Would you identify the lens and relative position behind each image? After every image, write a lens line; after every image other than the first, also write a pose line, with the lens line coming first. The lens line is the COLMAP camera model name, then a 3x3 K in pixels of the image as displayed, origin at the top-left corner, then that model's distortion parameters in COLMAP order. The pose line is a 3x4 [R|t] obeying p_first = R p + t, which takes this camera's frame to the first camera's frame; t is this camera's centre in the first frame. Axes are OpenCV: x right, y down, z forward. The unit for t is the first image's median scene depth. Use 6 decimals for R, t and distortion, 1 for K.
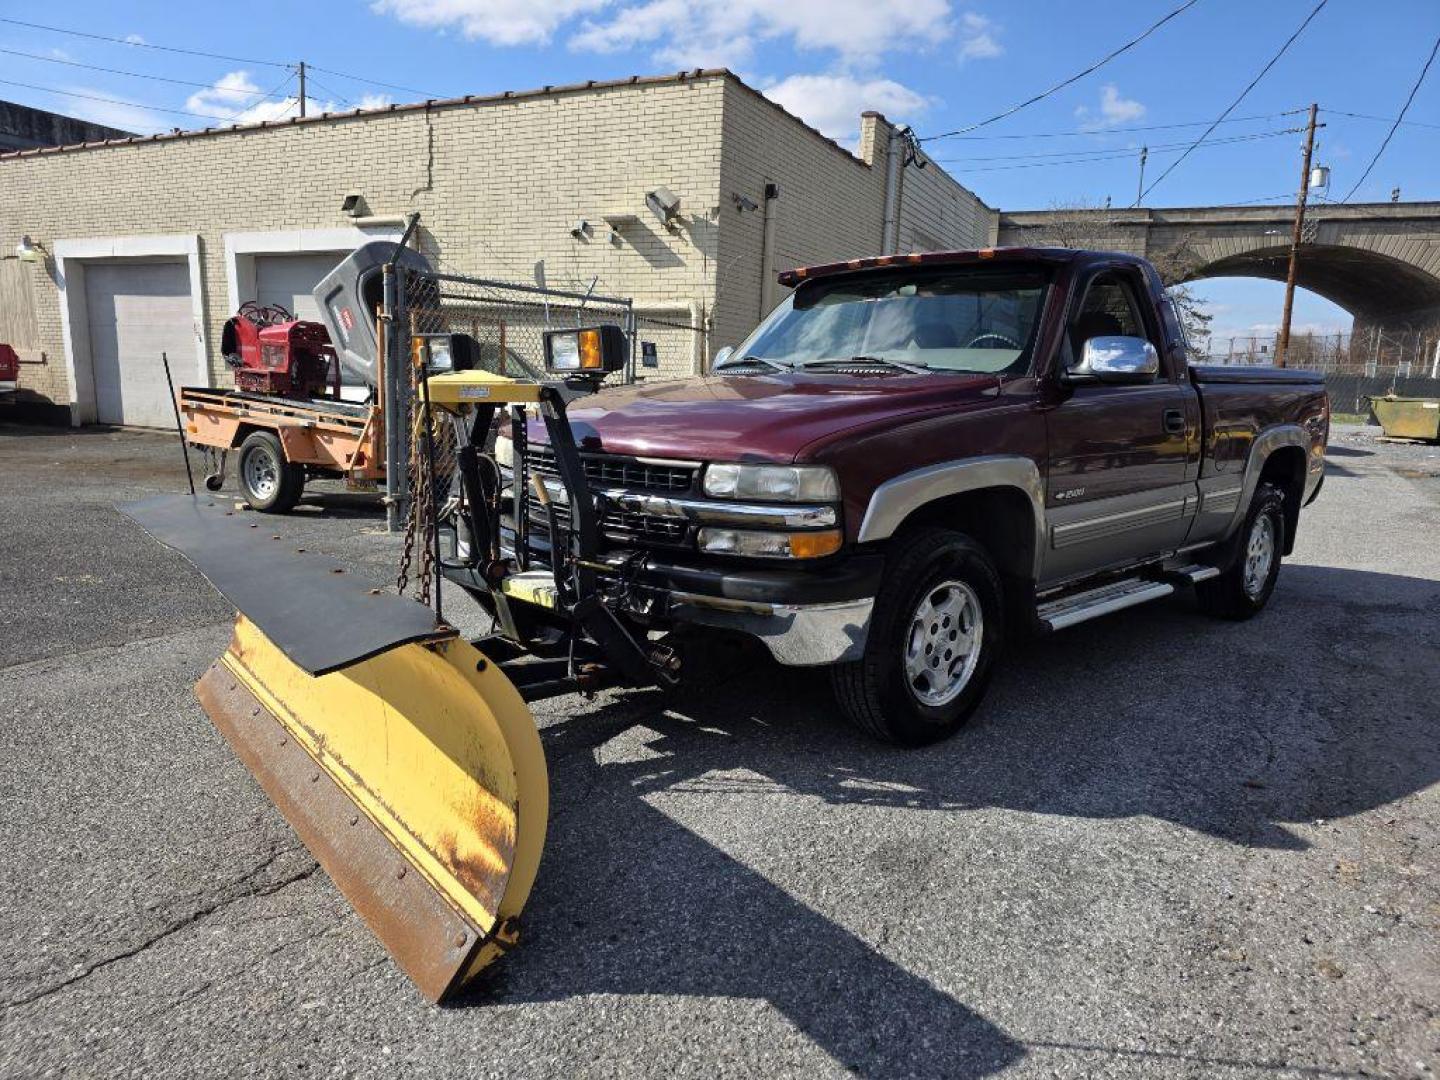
lens RADIAL K [[948.1, 0, 727.9], [0, 948.1, 551.2], [0, 0, 1]] dist [0.056713, -0.045681]
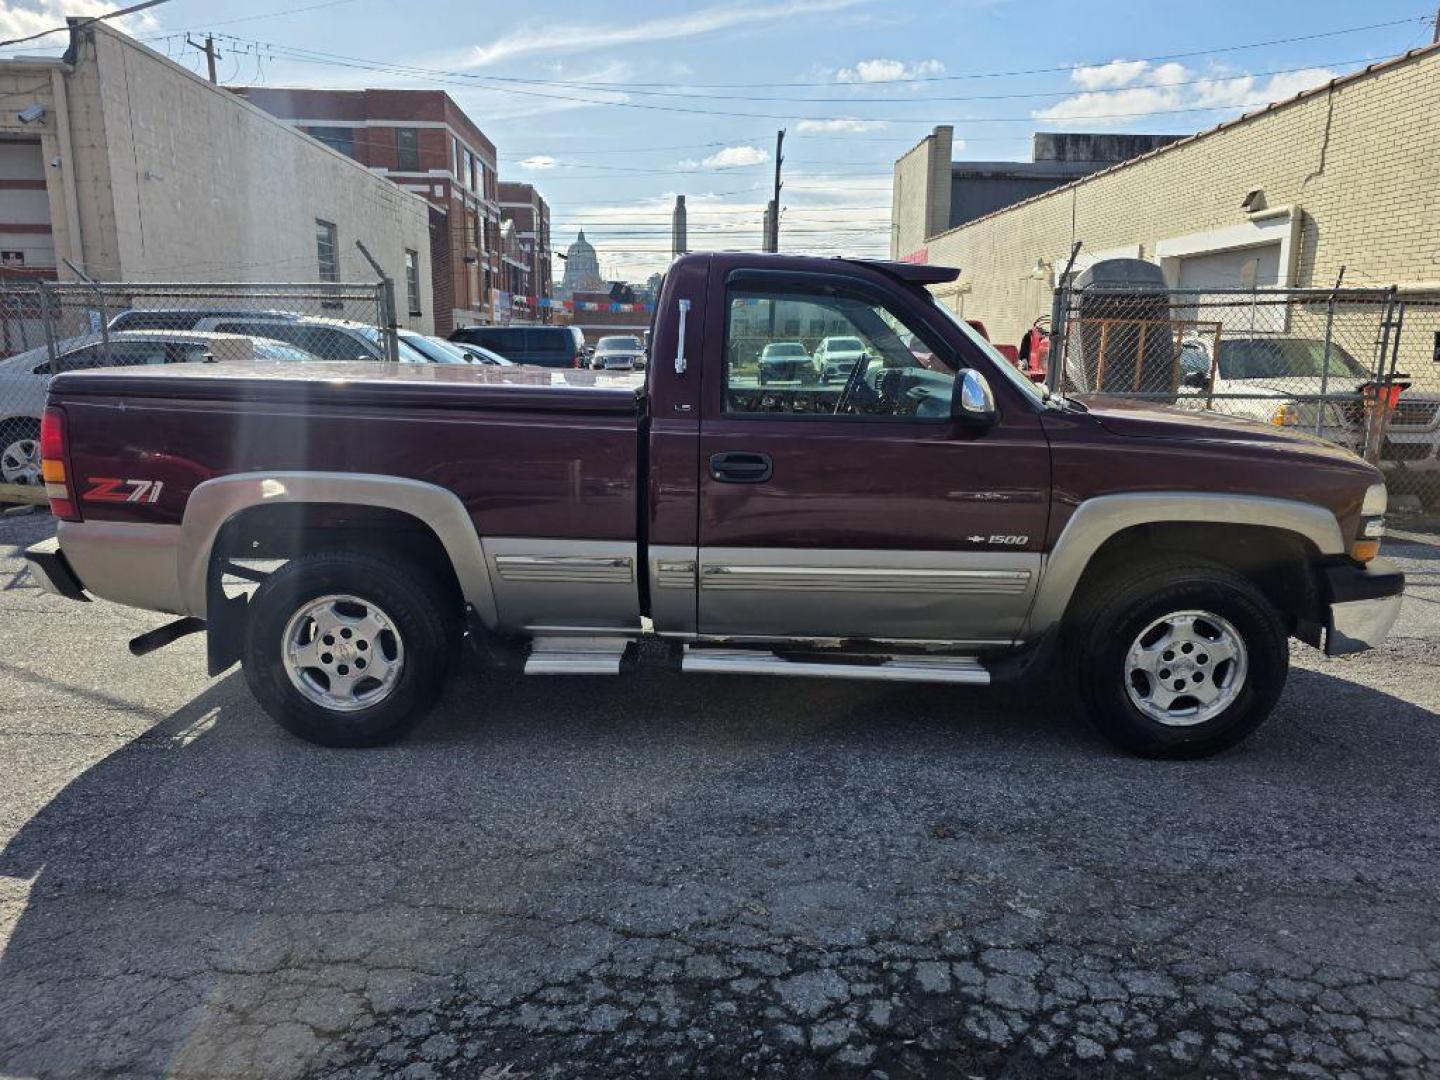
lens RADIAL K [[967.7, 0, 719.5], [0, 967.7, 521.0], [0, 0, 1]] dist [0.058202, -0.050227]
pose [[0.492605, 0.129899, -0.860504, 0.323115], [-0.142856, 0.987454, 0.067283, -0.022848], [0.858448, 0.089784, 0.504981, 0.038263]]
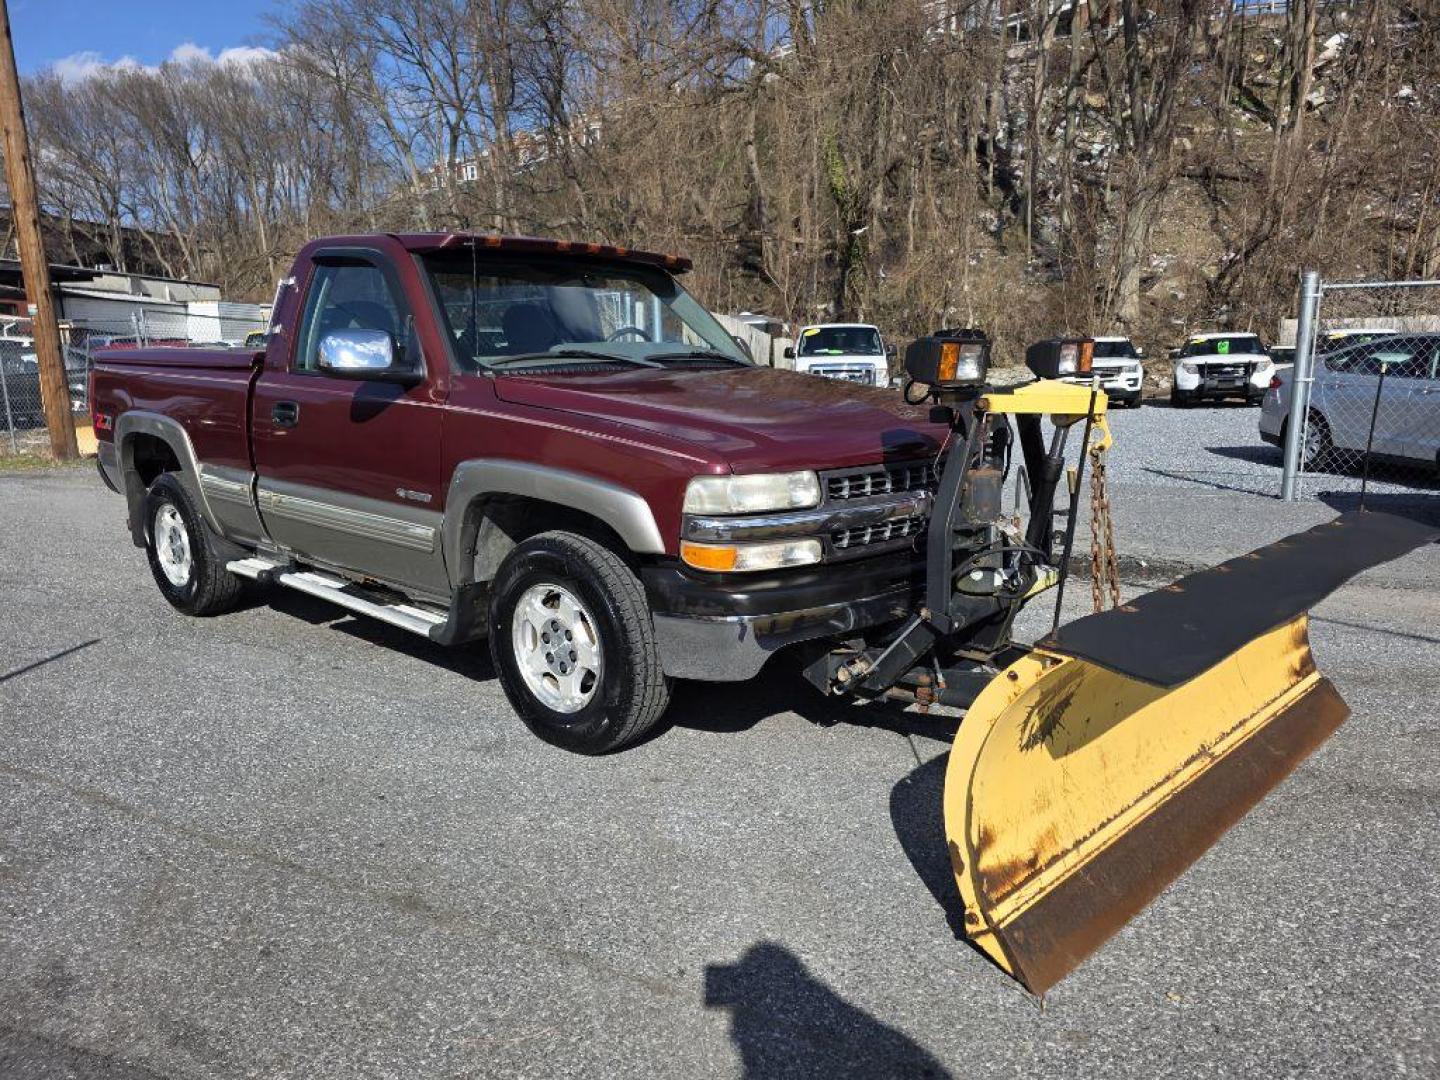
lens RADIAL K [[969.0, 0, 727.0], [0, 969.0, 544.1], [0, 0, 1]] dist [0.056577, -0.050579]
pose [[-0.100343, -0.210294, 0.972475, -0.335133], [0.176720, 0.958100, 0.225420, -0.083907], [-0.979133, 0.194475, -0.058976, 0.378708]]
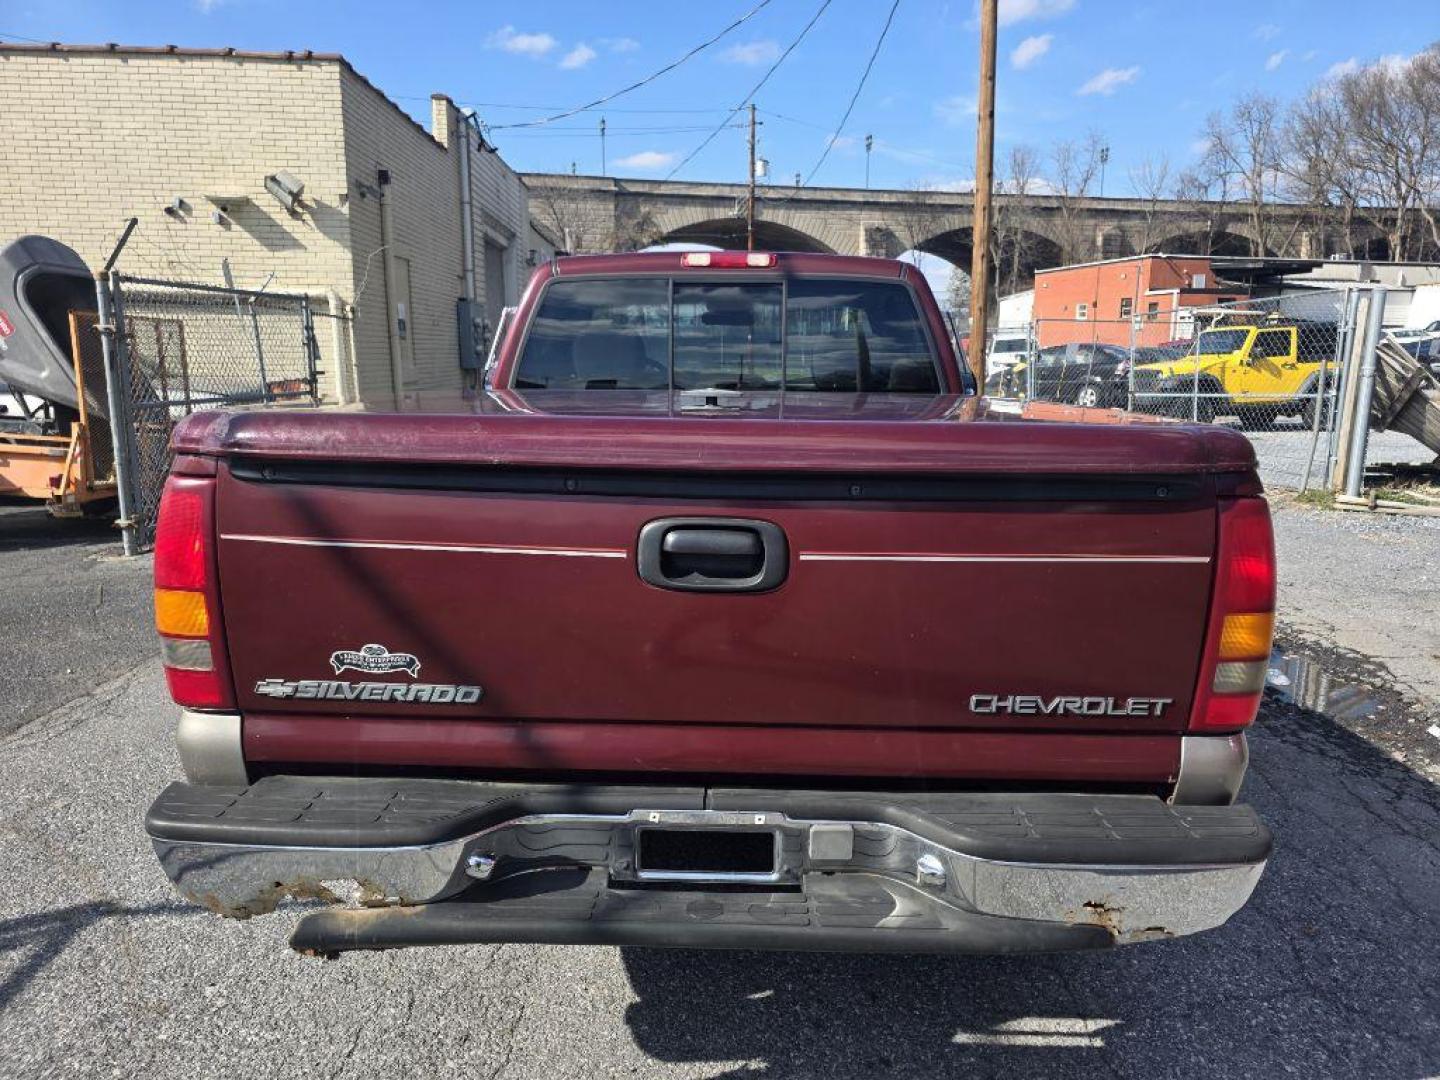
lens RADIAL K [[948.1, 0, 727.9], [0, 948.1, 551.2], [0, 0, 1]] dist [0.056713, -0.045681]
pose [[0.868762, -0.127902, 0.478429, -0.193389], [0.107373, 0.991741, 0.070153, -0.018619], [-0.483450, -0.009576, 0.875319, -0.074853]]
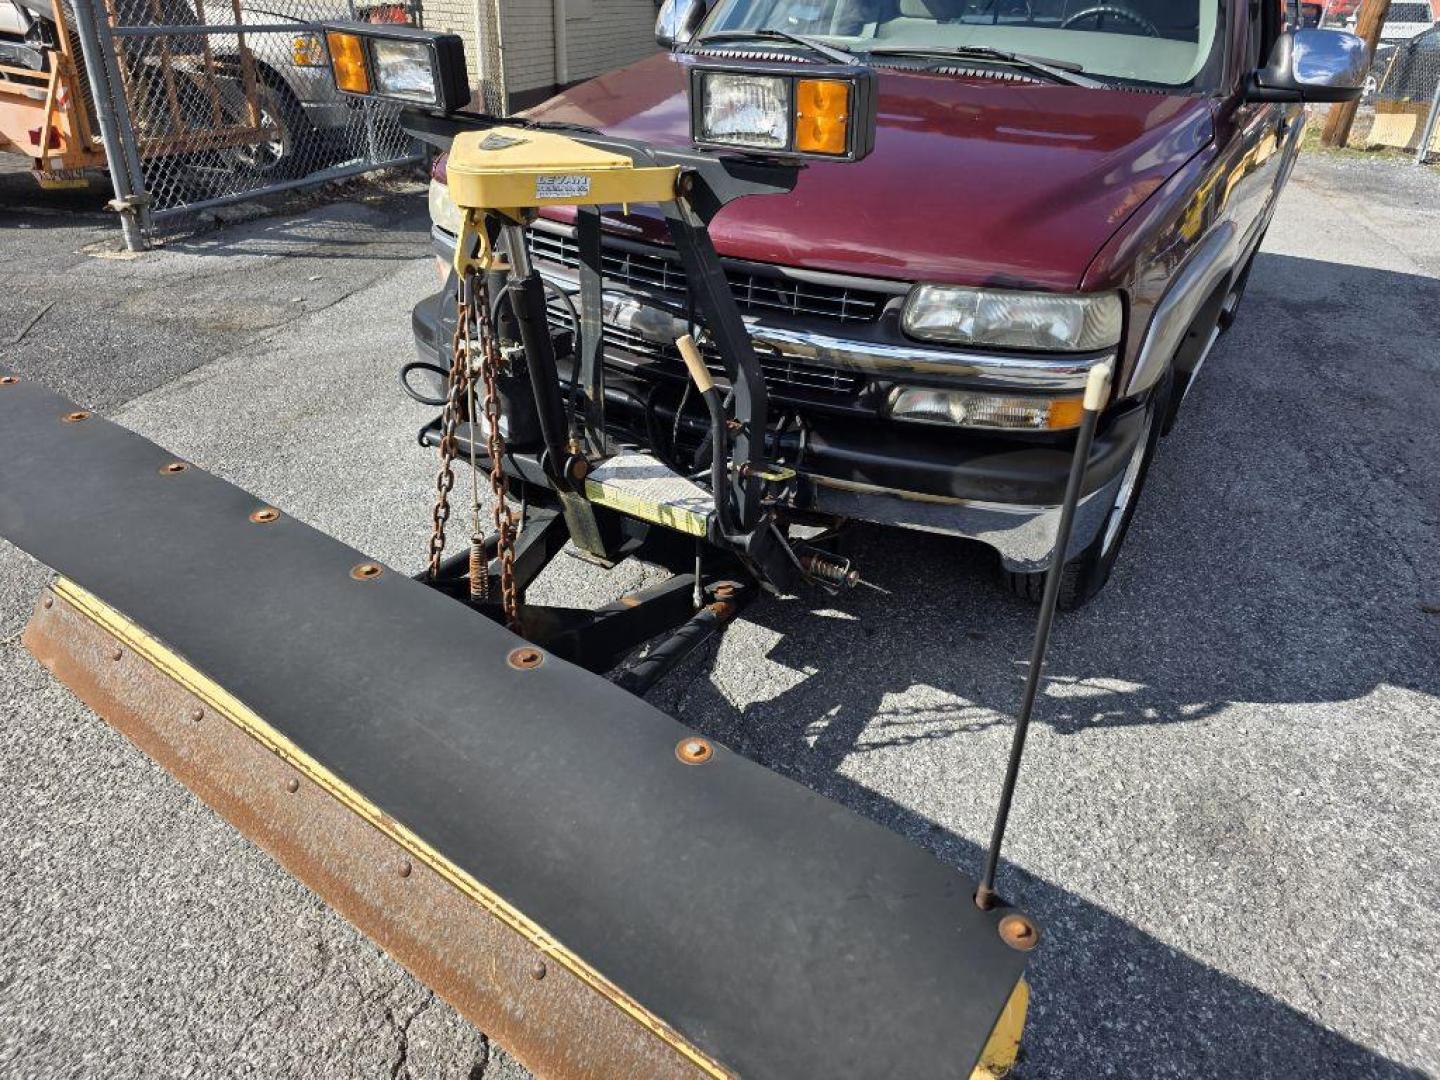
lens RADIAL K [[953.2, 0, 732.2], [0, 953.2, 533.8], [0, 0, 1]] dist [0.061842, -0.045295]
pose [[0.962327, -0.114405, 0.246653, -0.084666], [0.021640, 0.936517, 0.349954, -0.043808], [-0.271032, -0.331433, 0.903711, 0.106957]]
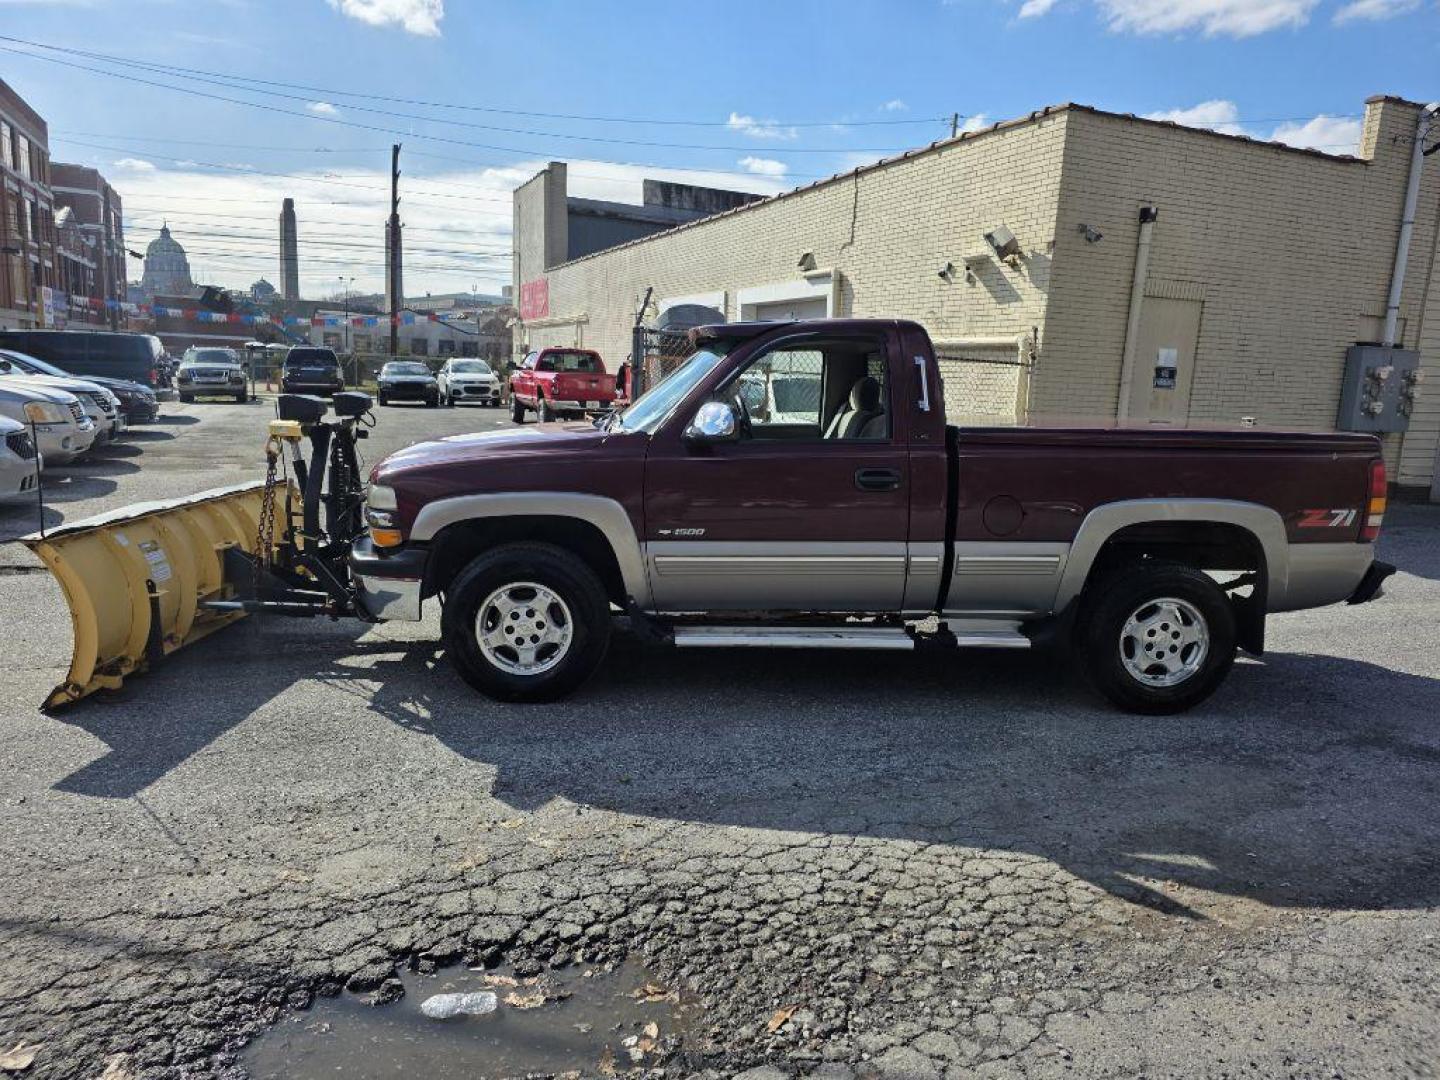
lens RADIAL K [[954.6, 0, 731.5], [0, 954.6, 536.7], [0, 0, 1]] dist [0.044853, -0.038577]
pose [[0.780722, 0.105317, -0.615940, 0.378392], [-0.126681, 0.991902, 0.009030, -0.023843], [0.611903, 0.070978, 0.787741, 0.033792]]
